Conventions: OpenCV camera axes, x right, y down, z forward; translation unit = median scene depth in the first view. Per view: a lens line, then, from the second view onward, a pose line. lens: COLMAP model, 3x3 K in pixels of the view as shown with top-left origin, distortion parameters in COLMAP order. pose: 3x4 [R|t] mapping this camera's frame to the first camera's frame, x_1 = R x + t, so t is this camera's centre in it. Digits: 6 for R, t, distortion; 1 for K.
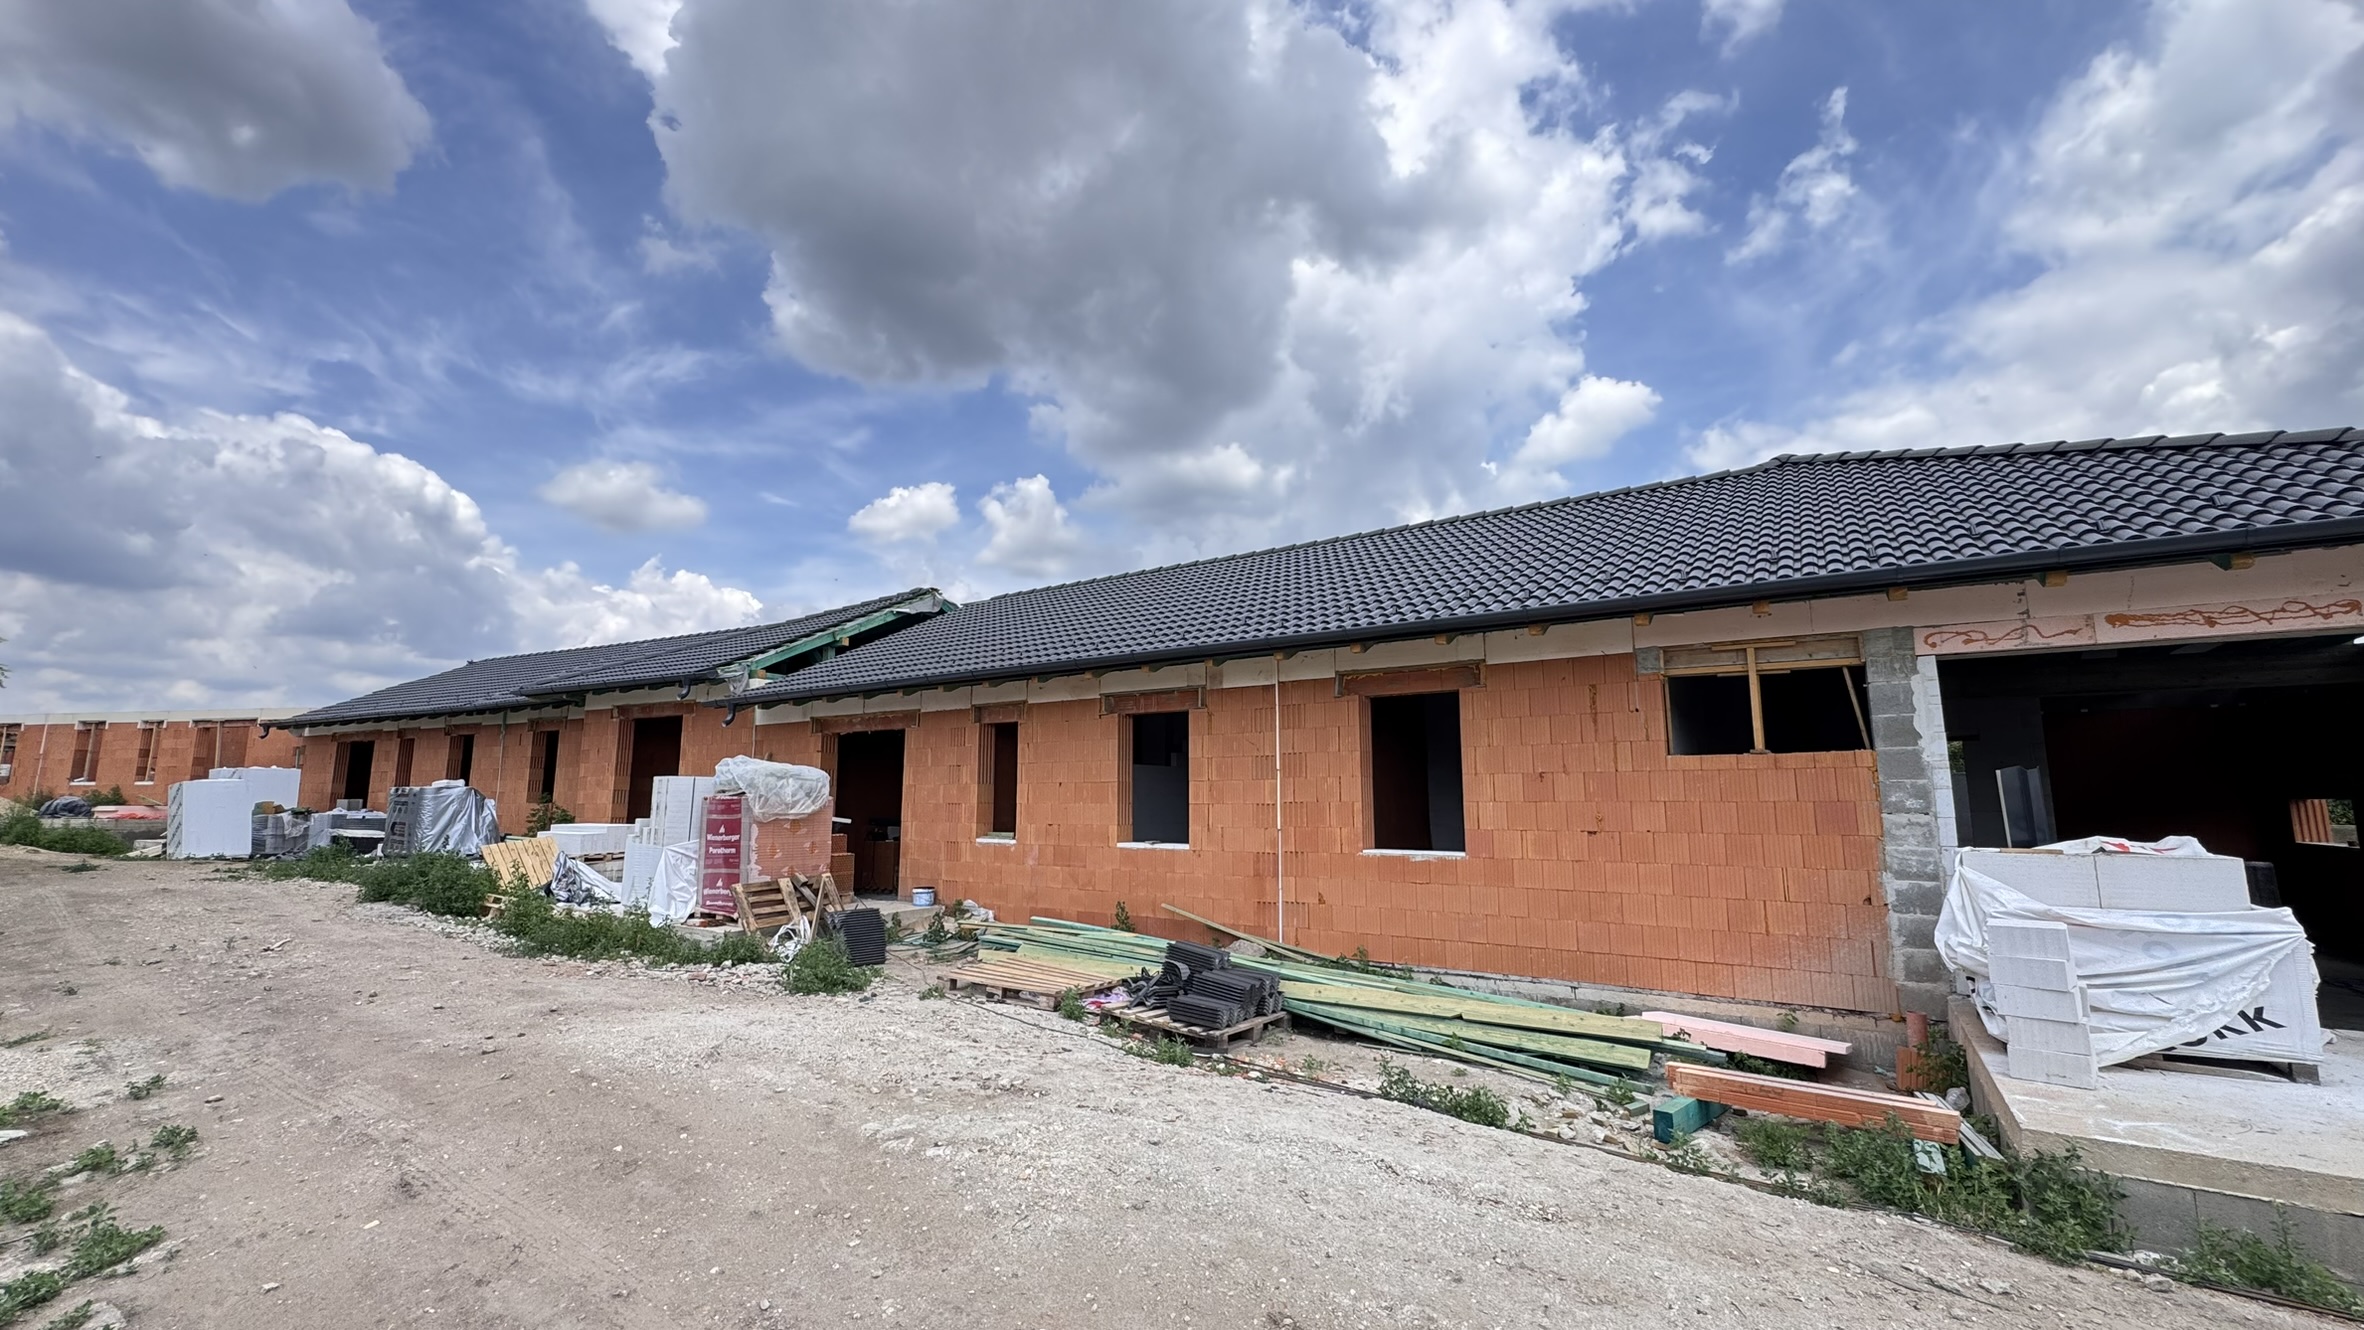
lens RADIAL K [[948.1, 0, 1177.3], [0, 948.1, 669.1], [0, 0, 1]] dist [-0.003088, -0.000081]
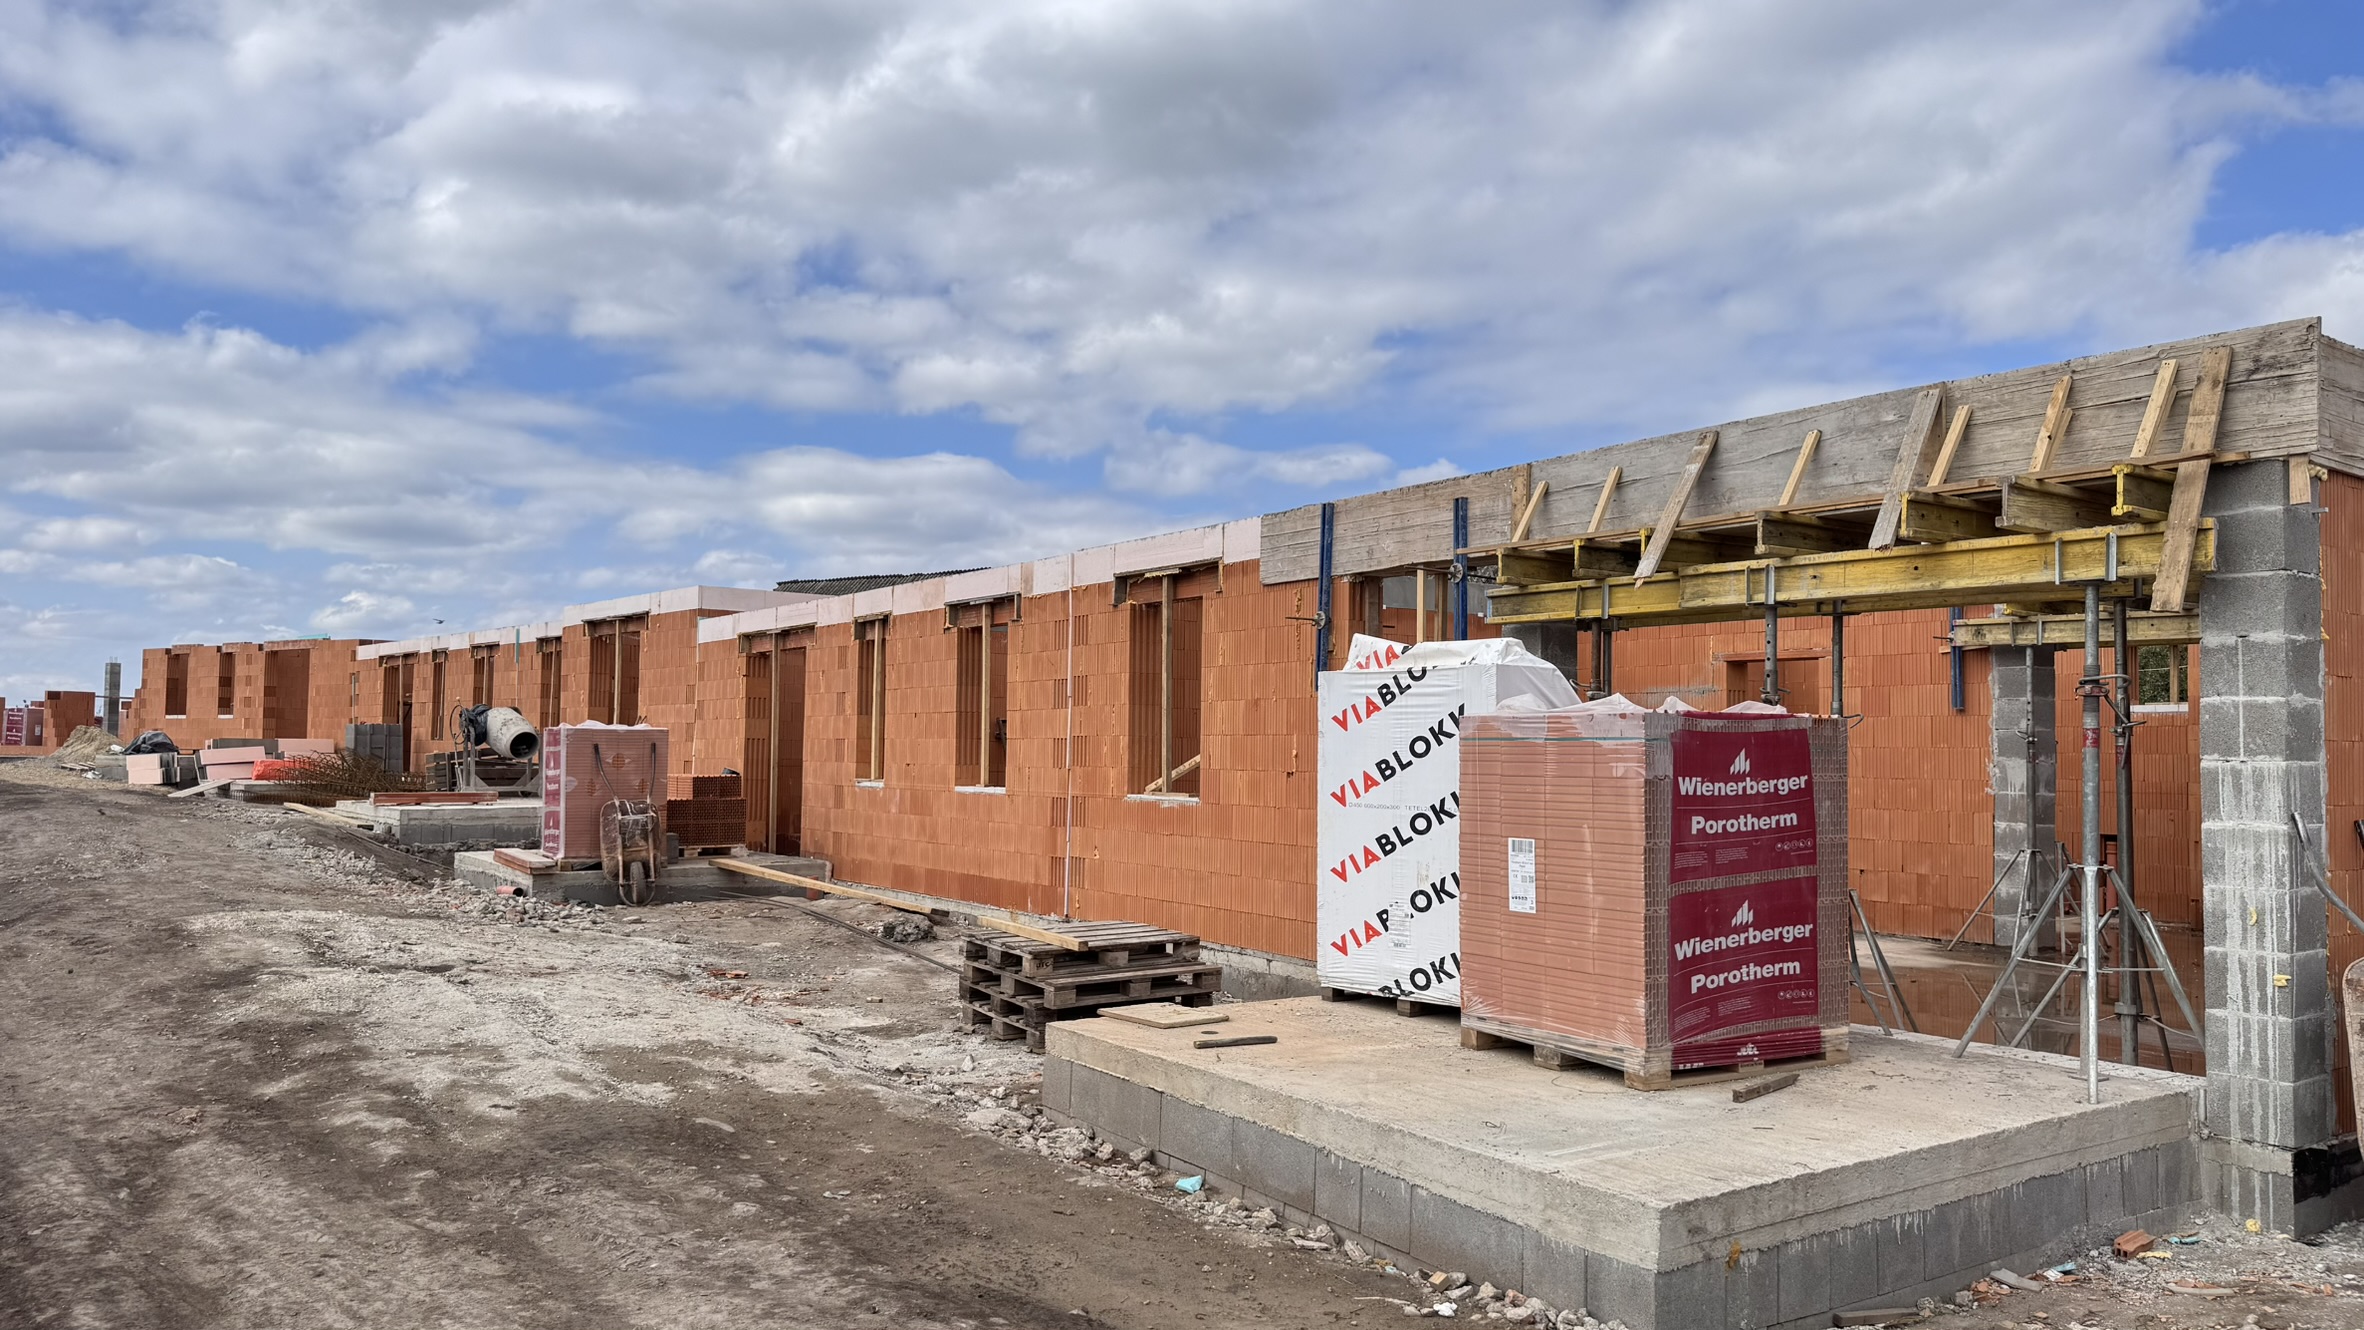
lens RADIAL K [[1678.8, 0, 1184.5], [0, 1678.8, 663.4], [0, 0, 1]] dist [0.068709, 0.000419]
pose [[0.932274, -0.006497, -0.361695, 0.878202], [0.035760, 0.996597, 0.074271, -0.030106], [0.359981, -0.082175, 0.929333, -0.357949]]
